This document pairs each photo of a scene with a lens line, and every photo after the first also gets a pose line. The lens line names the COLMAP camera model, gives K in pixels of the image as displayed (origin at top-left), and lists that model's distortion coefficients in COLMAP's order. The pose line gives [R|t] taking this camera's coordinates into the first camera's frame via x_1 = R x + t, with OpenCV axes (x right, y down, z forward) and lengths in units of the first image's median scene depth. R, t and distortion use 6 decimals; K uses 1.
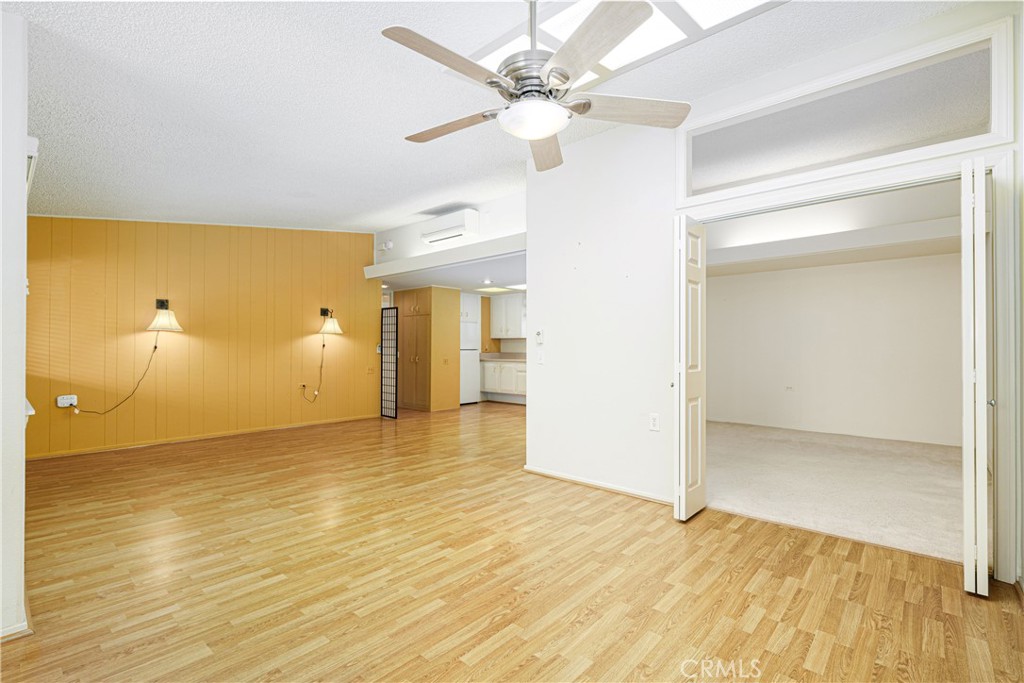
lens RADIAL K [[465.4, 0, 512.0], [0, 465.4, 341.5], [0, 0, 1]] dist [0.001165, 0.000049]
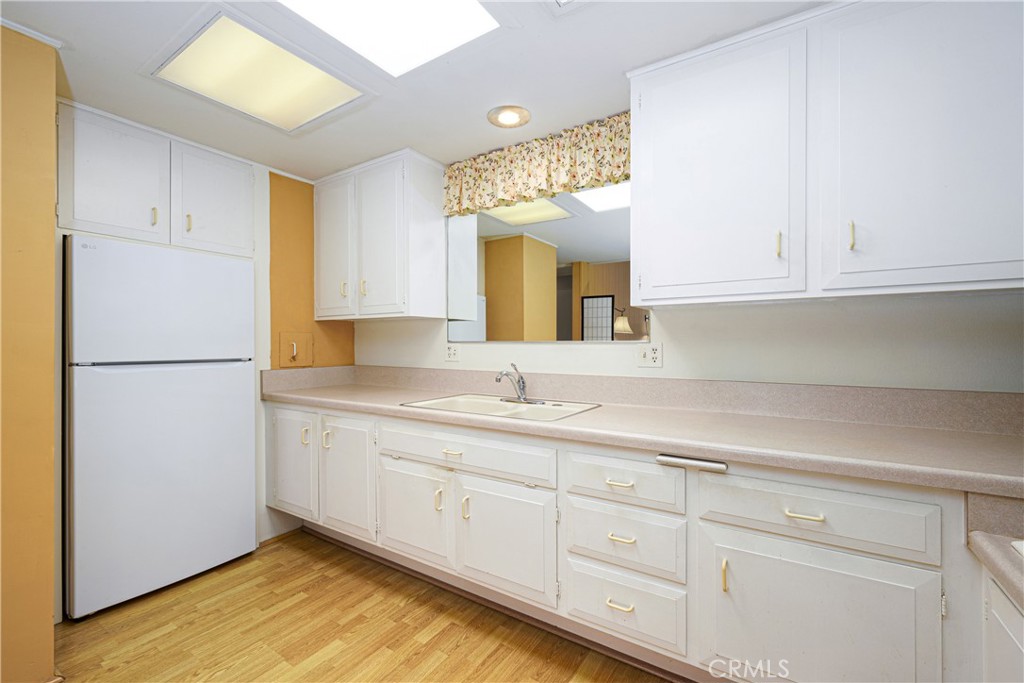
lens RADIAL K [[445.6, 0, 512.0], [0, 445.6, 341.5], [0, 0, 1]] dist [0.001301, 0.000270]
pose [[0.989440, -0.000809, 0.144940, 0.080437], [-0.000073, 0.999982, 0.006077, 0.010069], [-0.144942, -0.006023, 0.989422, 1.419650]]
